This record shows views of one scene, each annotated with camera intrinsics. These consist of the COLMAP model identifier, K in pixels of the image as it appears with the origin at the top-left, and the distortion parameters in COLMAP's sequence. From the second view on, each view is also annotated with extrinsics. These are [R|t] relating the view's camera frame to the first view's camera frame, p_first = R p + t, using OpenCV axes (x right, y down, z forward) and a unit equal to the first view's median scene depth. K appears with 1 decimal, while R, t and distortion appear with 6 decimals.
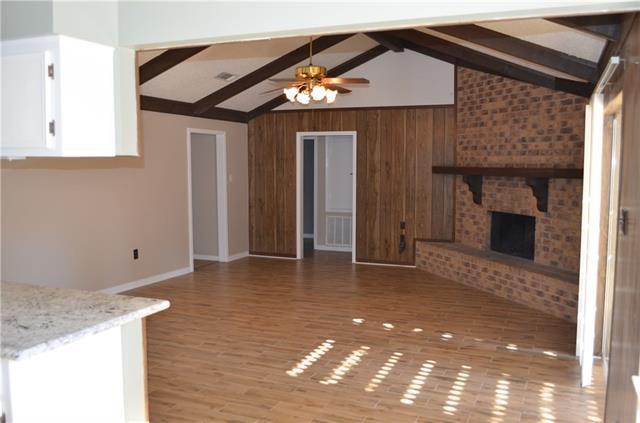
lens RADIAL K [[599.7, 0, 323.1], [0, 599.7, 211.5], [0, 0, 1]] dist [-0.052744, 0.000000]
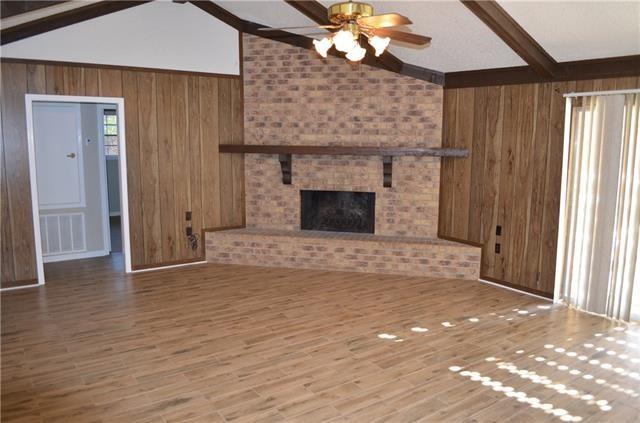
lens RADIAL K [[509.3, 0, 320.5], [0, 509.3, 213.9], [0, 0, 1]] dist [-0.081287, 0.004953]
pose [[0.518882, -0.120031, 0.846377, -0.436794], [0.060249, 0.992766, 0.103855, -0.049631], [-0.852720, -0.002895, 0.522360, 0.563123]]
